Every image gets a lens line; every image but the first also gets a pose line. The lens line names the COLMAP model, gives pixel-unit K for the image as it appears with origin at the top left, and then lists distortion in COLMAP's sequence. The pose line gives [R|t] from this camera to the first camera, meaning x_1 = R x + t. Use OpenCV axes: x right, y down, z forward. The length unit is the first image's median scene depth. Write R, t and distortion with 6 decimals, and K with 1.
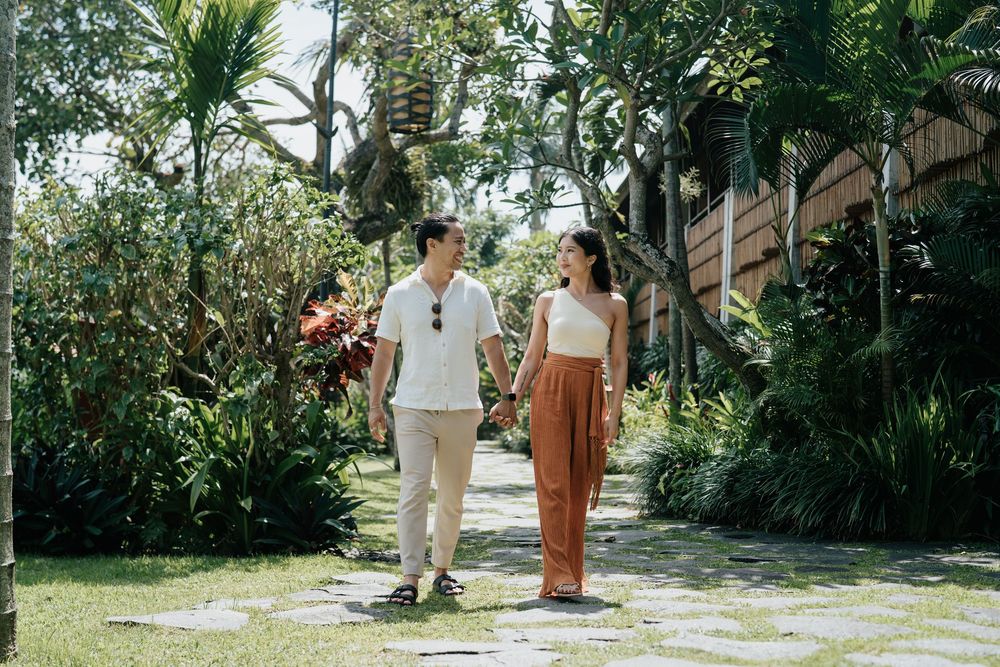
lens RADIAL K [[1446.2, 0, 500.0], [0, 1446.2, 333.5], [0, 0, 1]] dist [-0.106833, 0.841904]
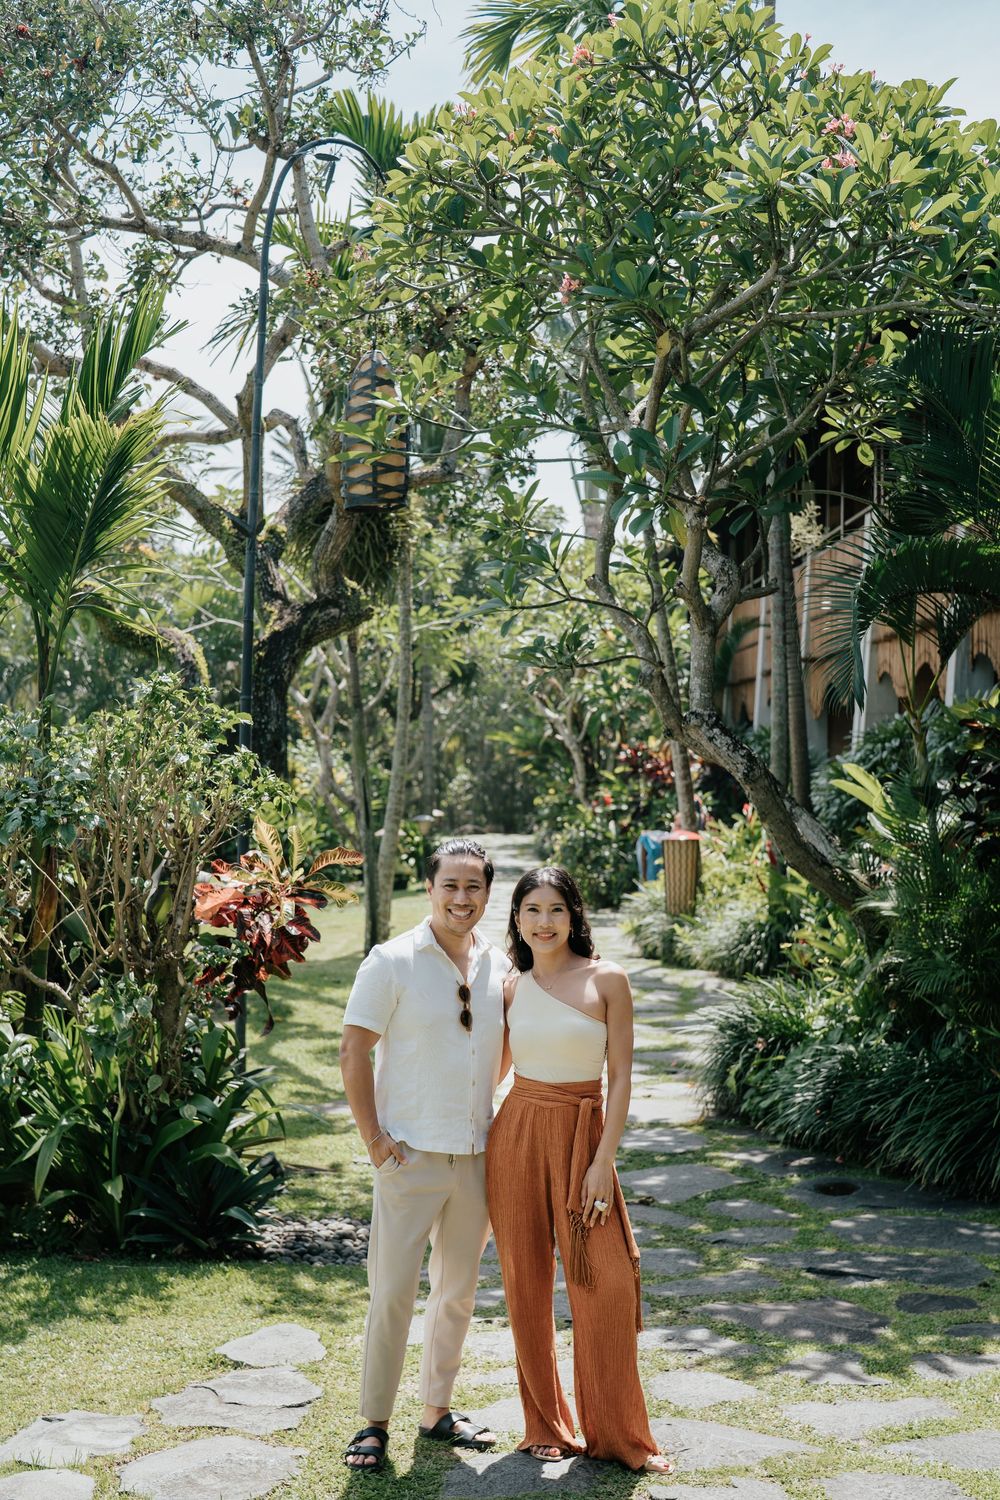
lens RADIAL K [[2161.3, 0, 503.3], [0, 2161.3, 810.1], [0, 0, 1]] dist [-0.128758, 0.718465]
pose [[0.999790, 0.004735, -0.019922, 0.022758], [-0.003031, 0.996402, 0.084695, -0.108952], [0.020251, -0.084617, 0.996208, -0.012001]]
